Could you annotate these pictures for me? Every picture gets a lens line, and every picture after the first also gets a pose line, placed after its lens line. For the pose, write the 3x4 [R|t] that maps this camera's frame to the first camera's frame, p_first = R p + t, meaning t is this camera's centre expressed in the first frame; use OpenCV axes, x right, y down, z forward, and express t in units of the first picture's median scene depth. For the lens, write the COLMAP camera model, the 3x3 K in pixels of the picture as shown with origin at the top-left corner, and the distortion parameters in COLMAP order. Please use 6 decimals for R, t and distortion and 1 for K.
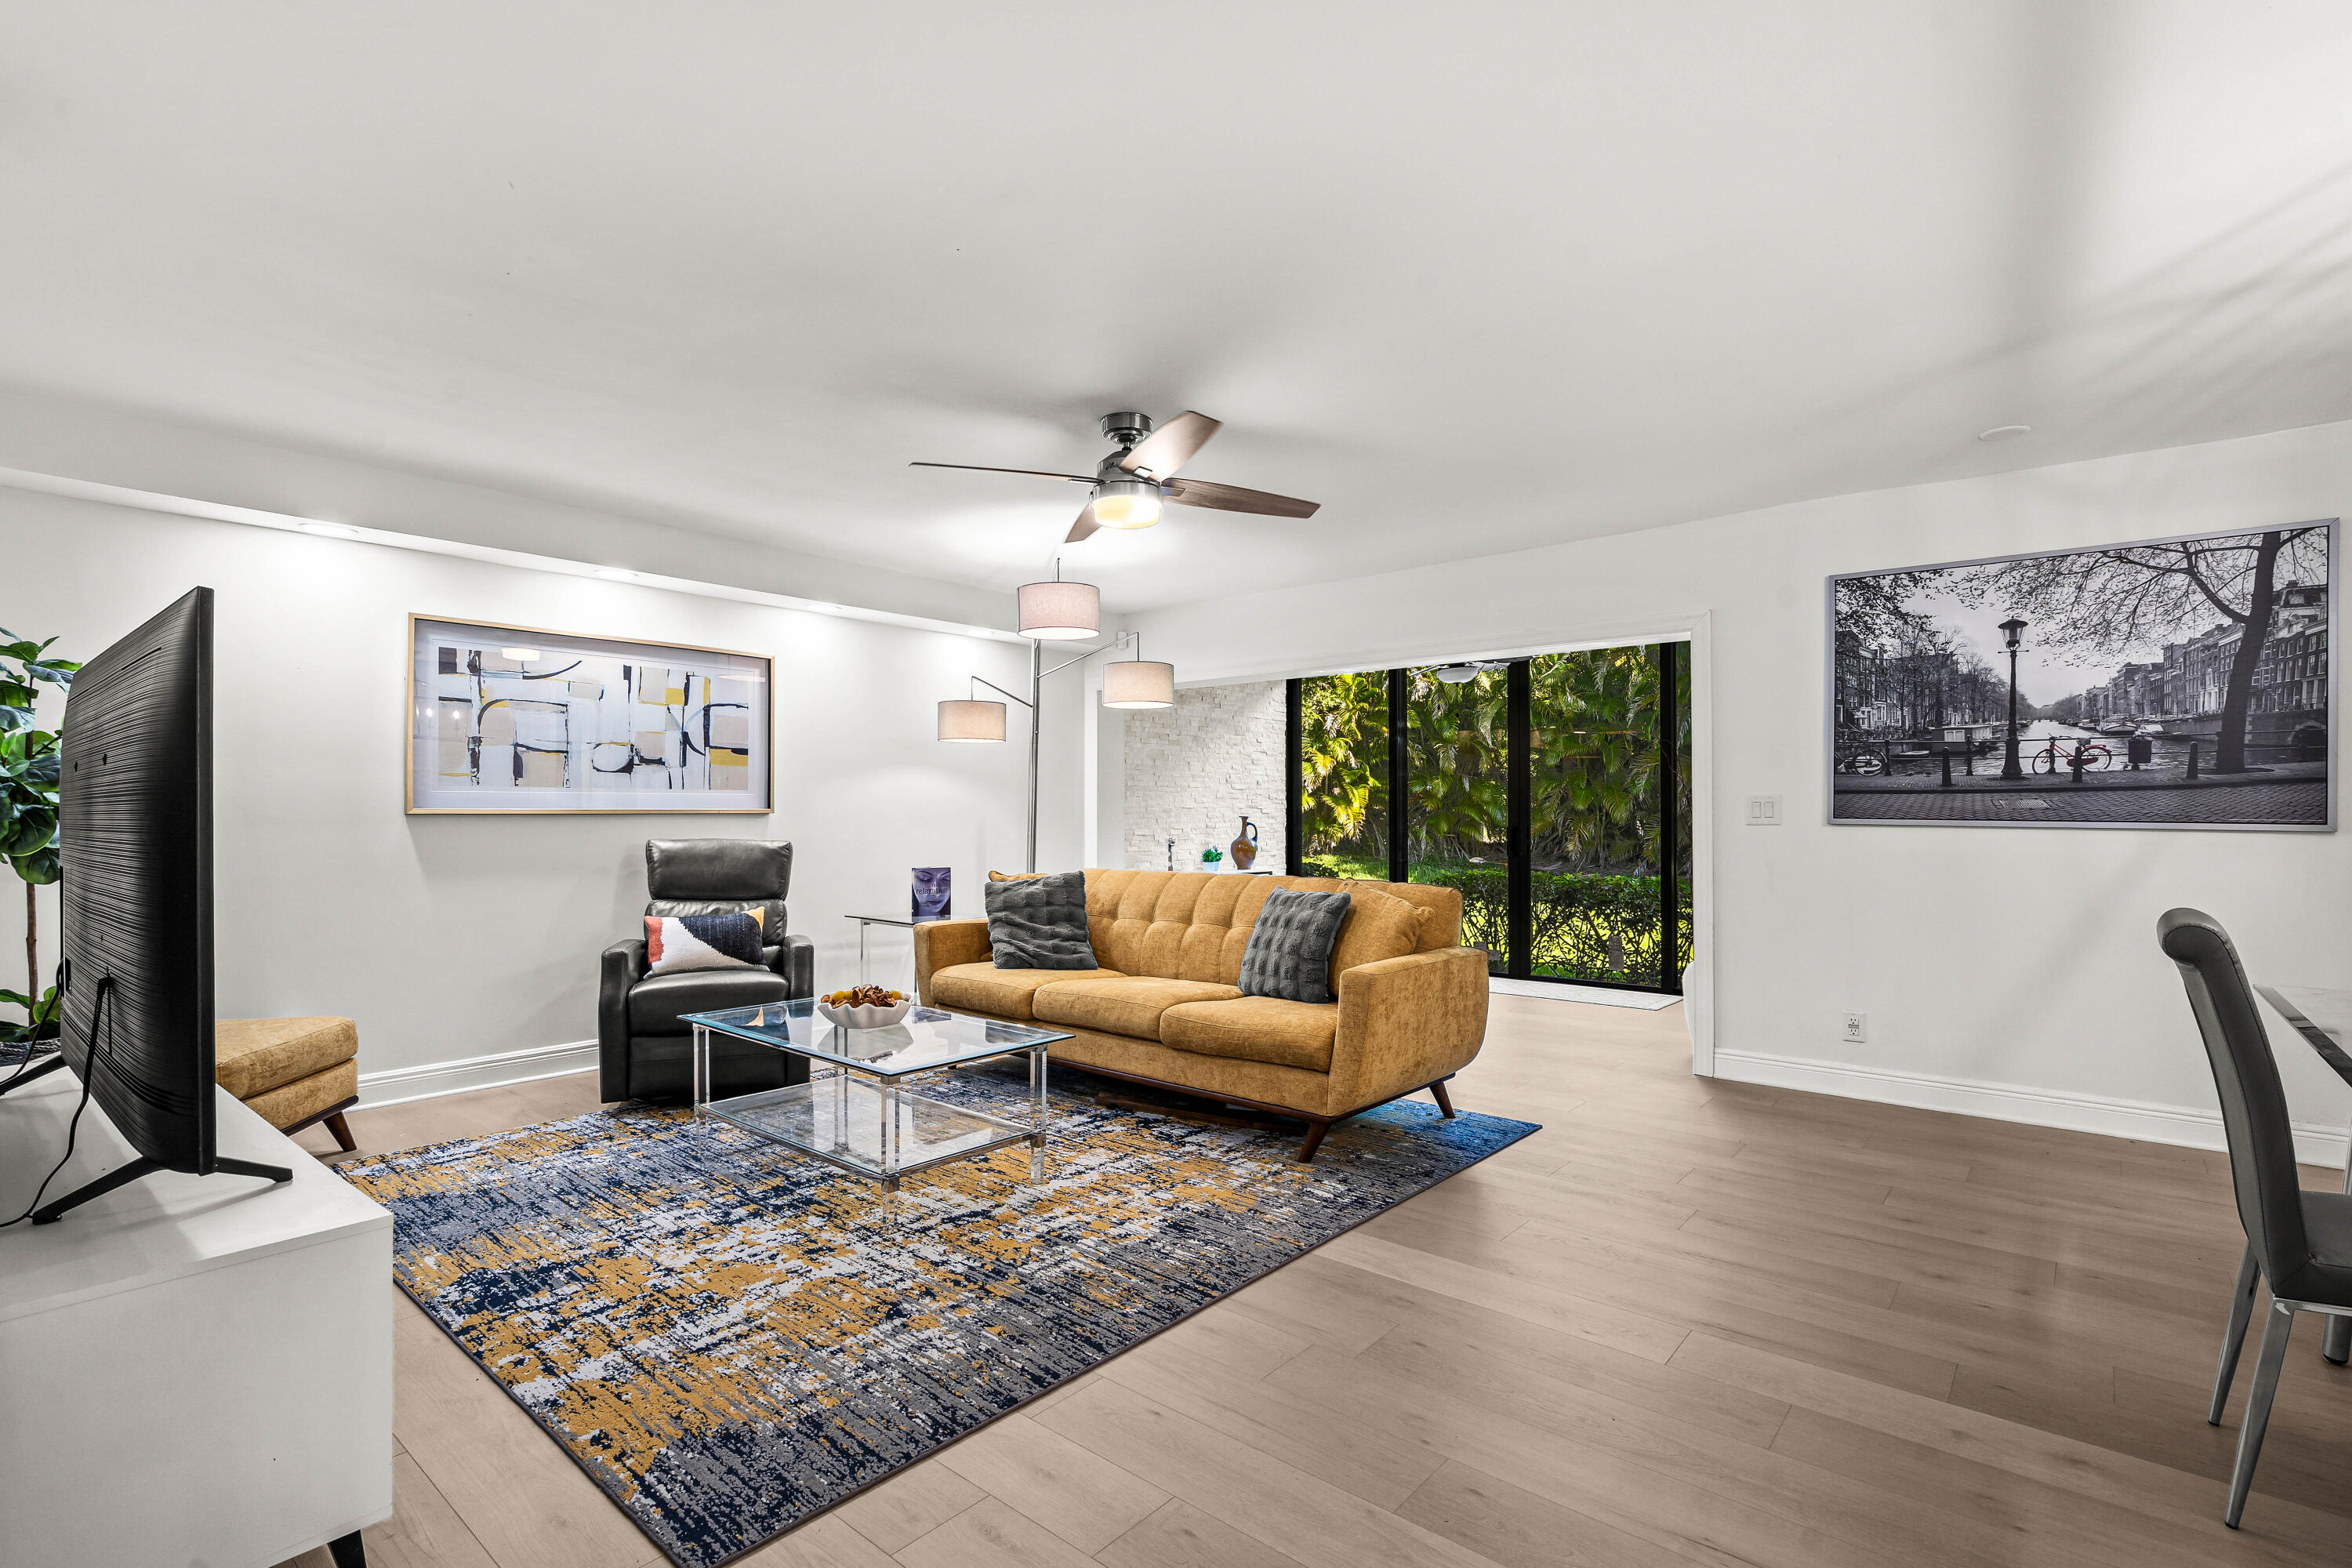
lens RADIAL K [[1098.9, 0, 1172.6], [0, 1098.9, 788.7], [0, 0, 1]] dist [-0.004947, -0.000422]
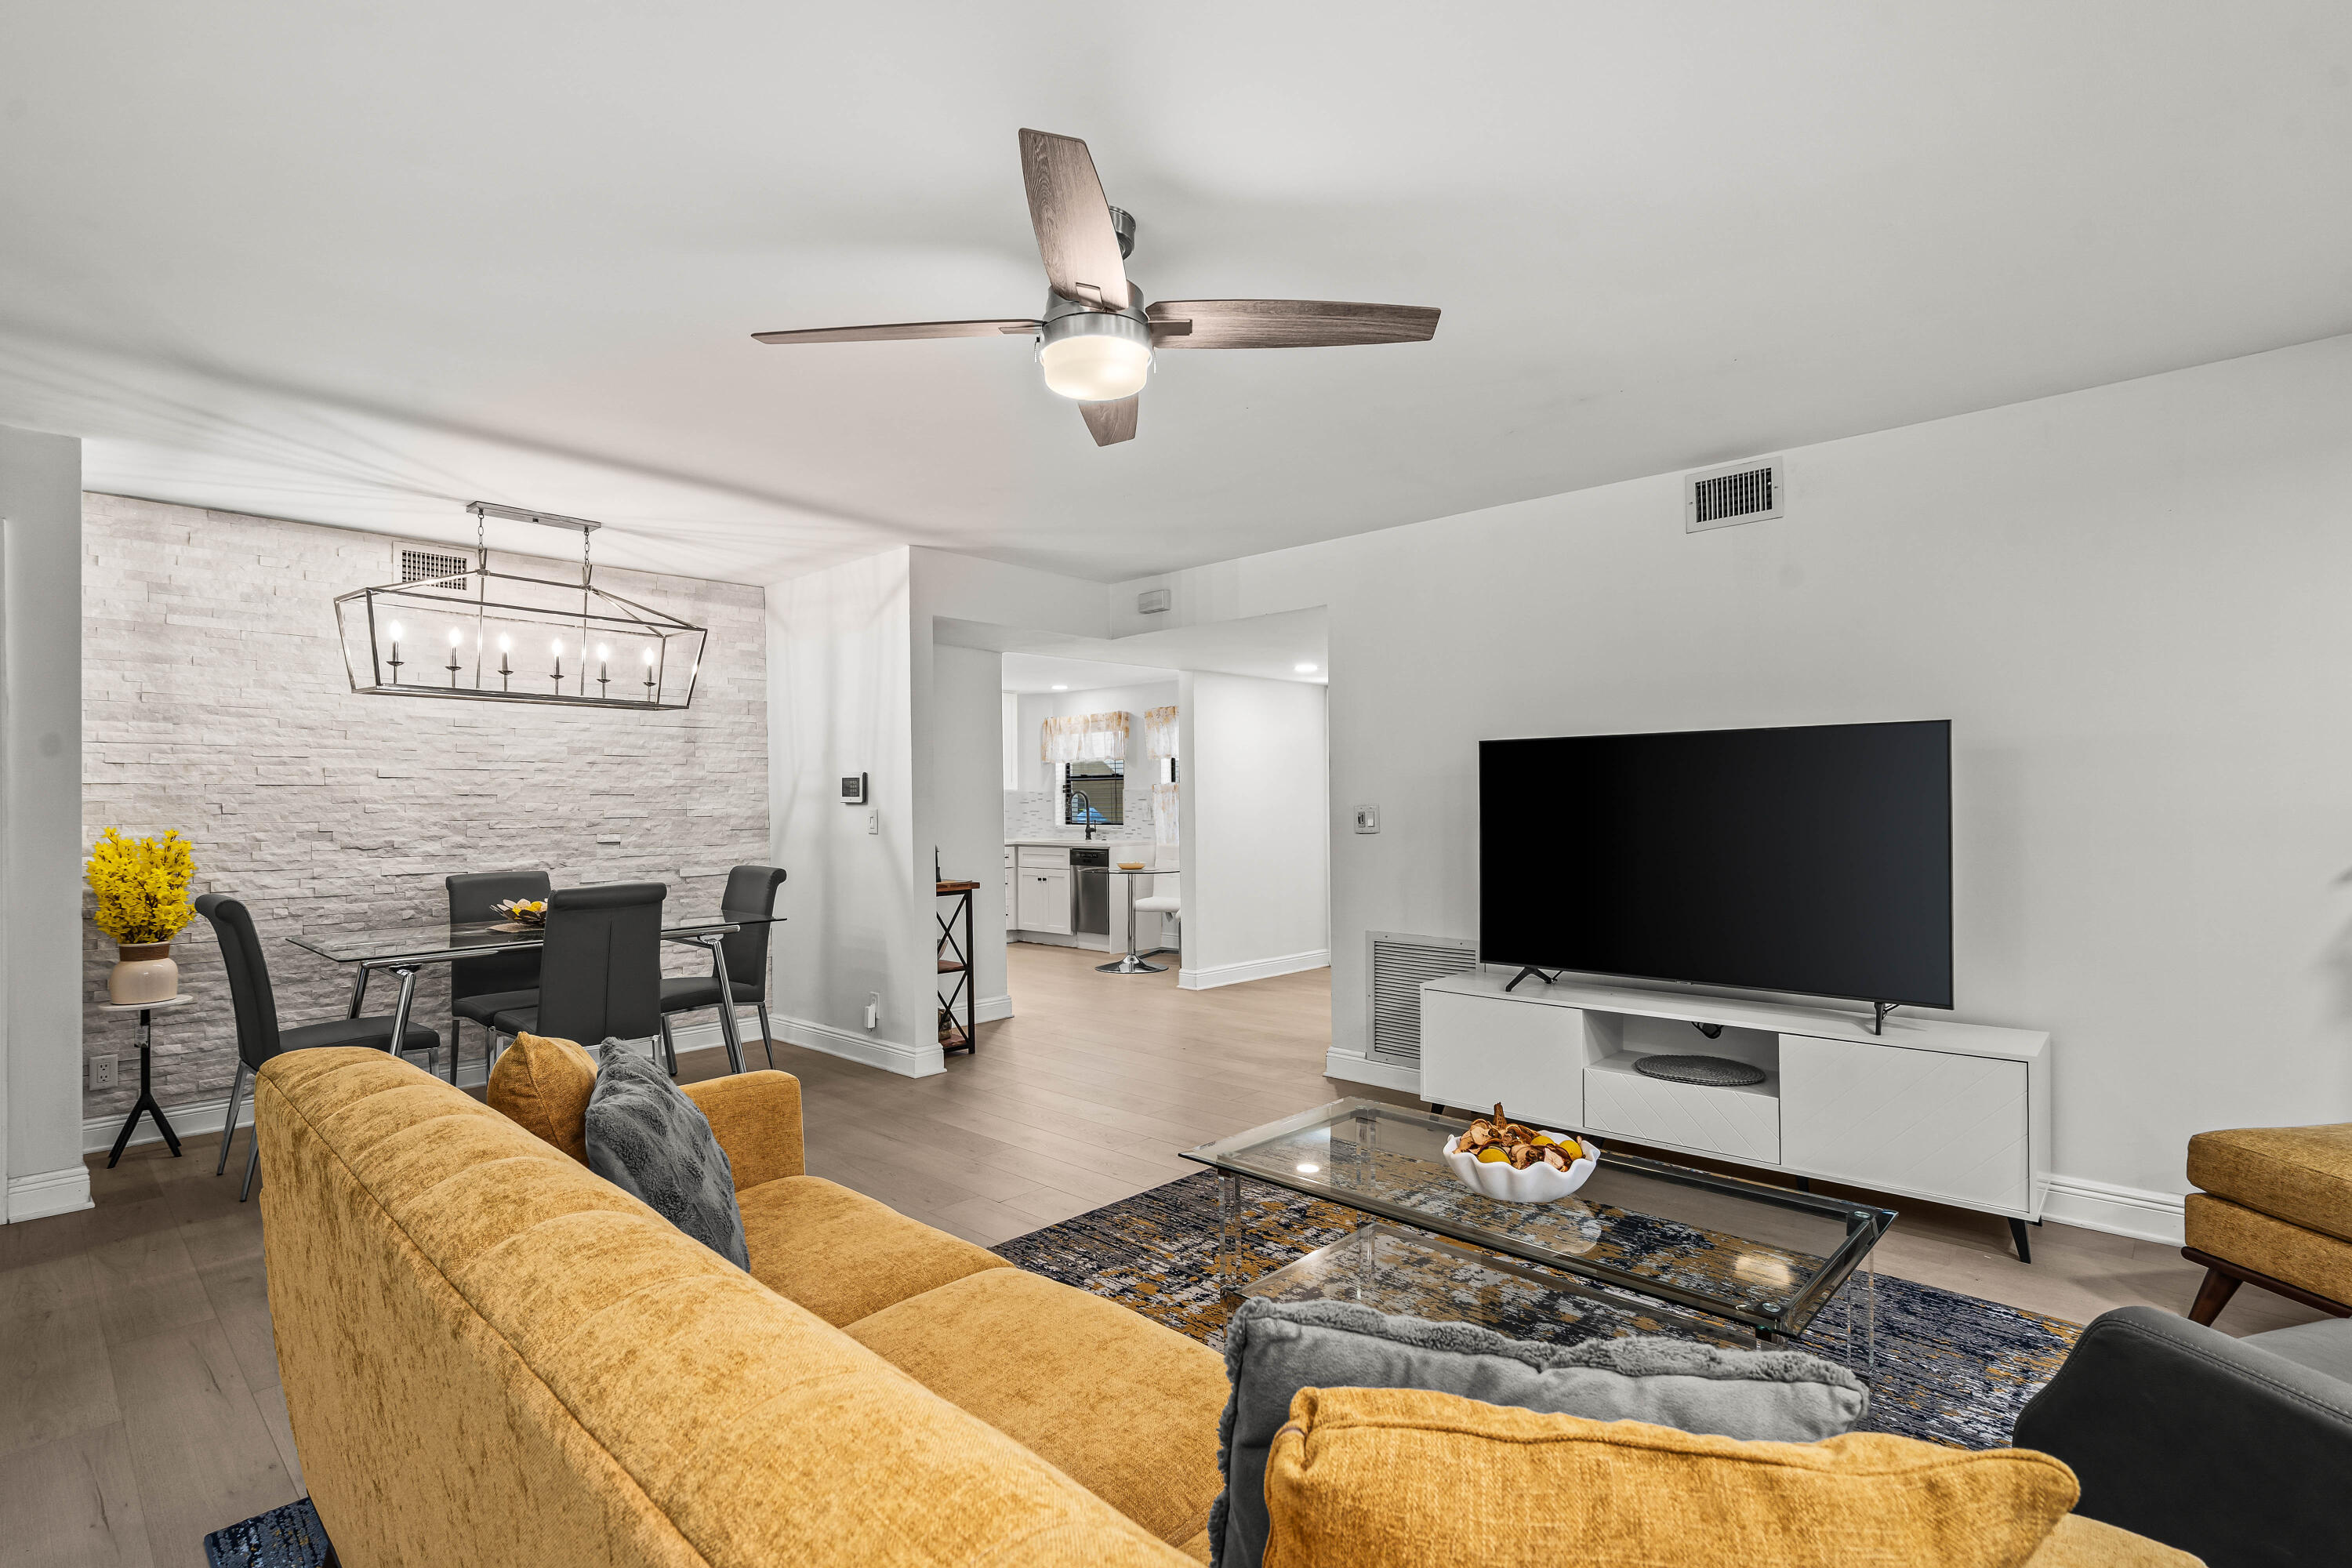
lens RADIAL K [[1123.3, 0, 1153.4], [0, 1123.3, 794.9], [0, 0, 1]] dist [-0.000275, 0.000597]
pose [[-0.998257, 0.008621, 0.058386, -0.091867], [0.007010, 0.999591, -0.027738, 0.006155], [-0.058601, -0.027280, -0.997909, 1.376202]]
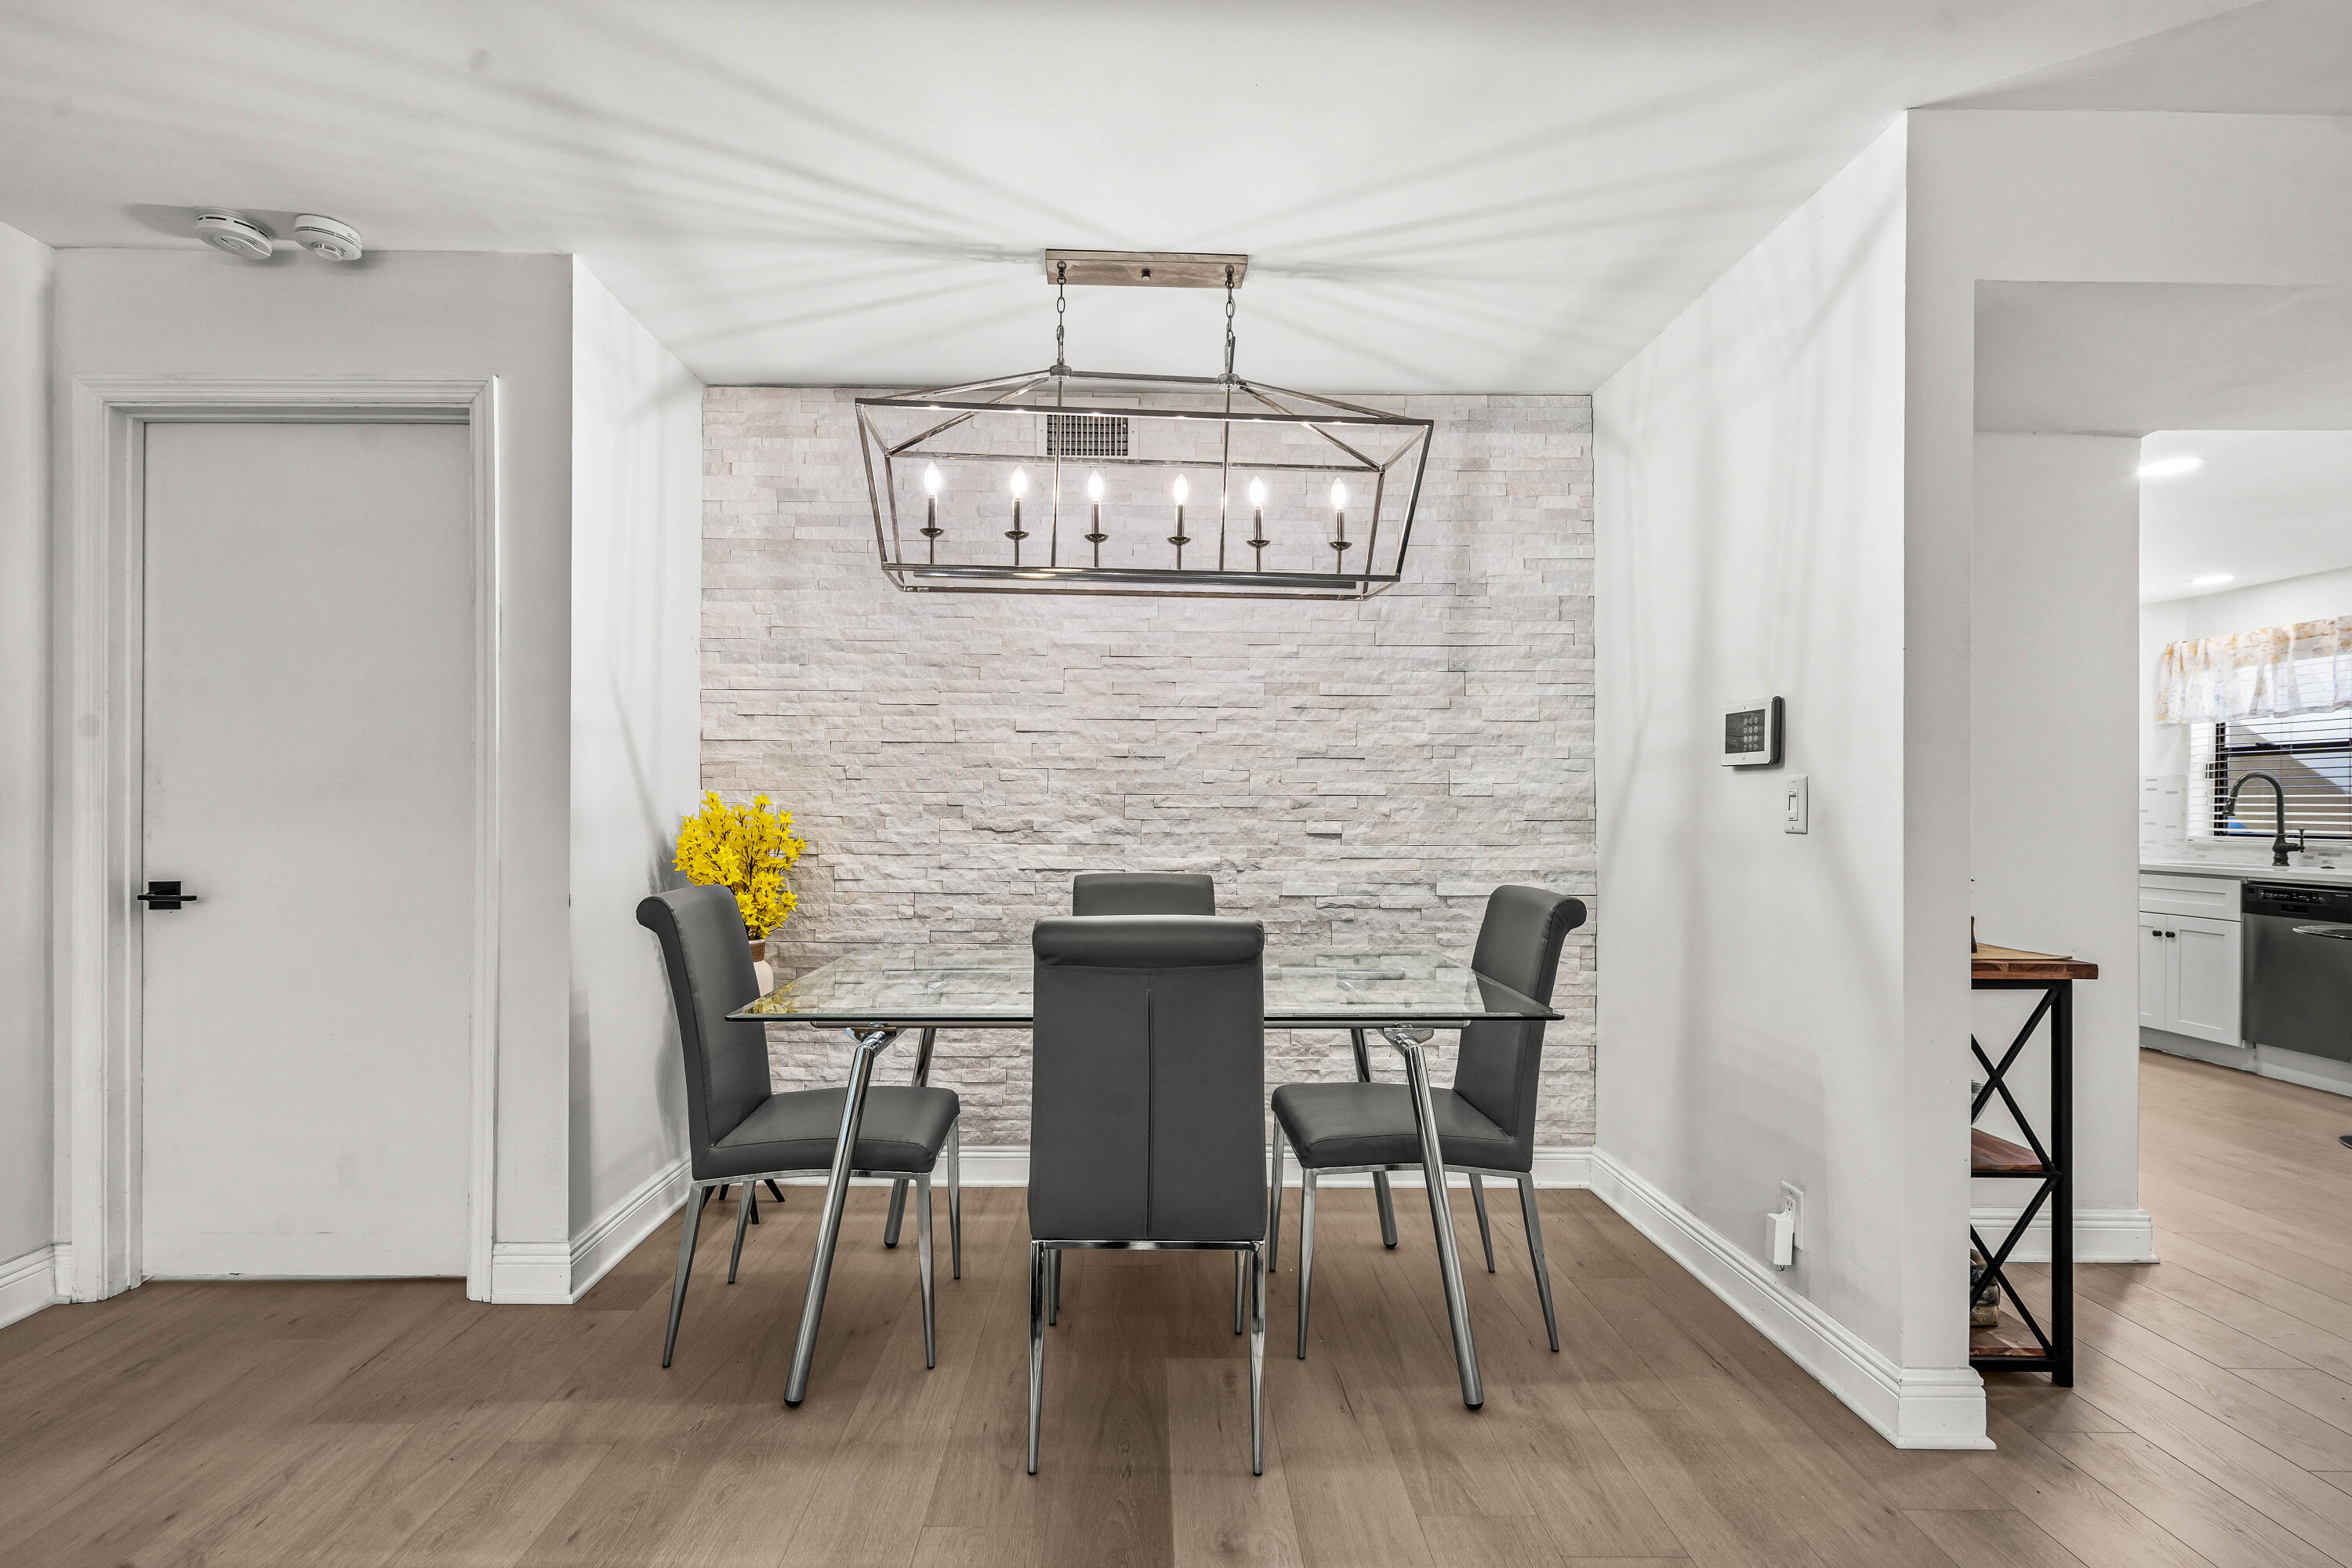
lens RADIAL K [[1094.9, 0, 1144.5], [0, 1094.9, 813.5], [0, 0, 1]] dist [-0.002199, 0.000338]
pose [[-0.651933, -0.008872, 0.758225, 0.091477], [-0.022837, 0.999708, -0.007938, 0.014770], [-0.757932, -0.022491, -0.651945, 0.746056]]
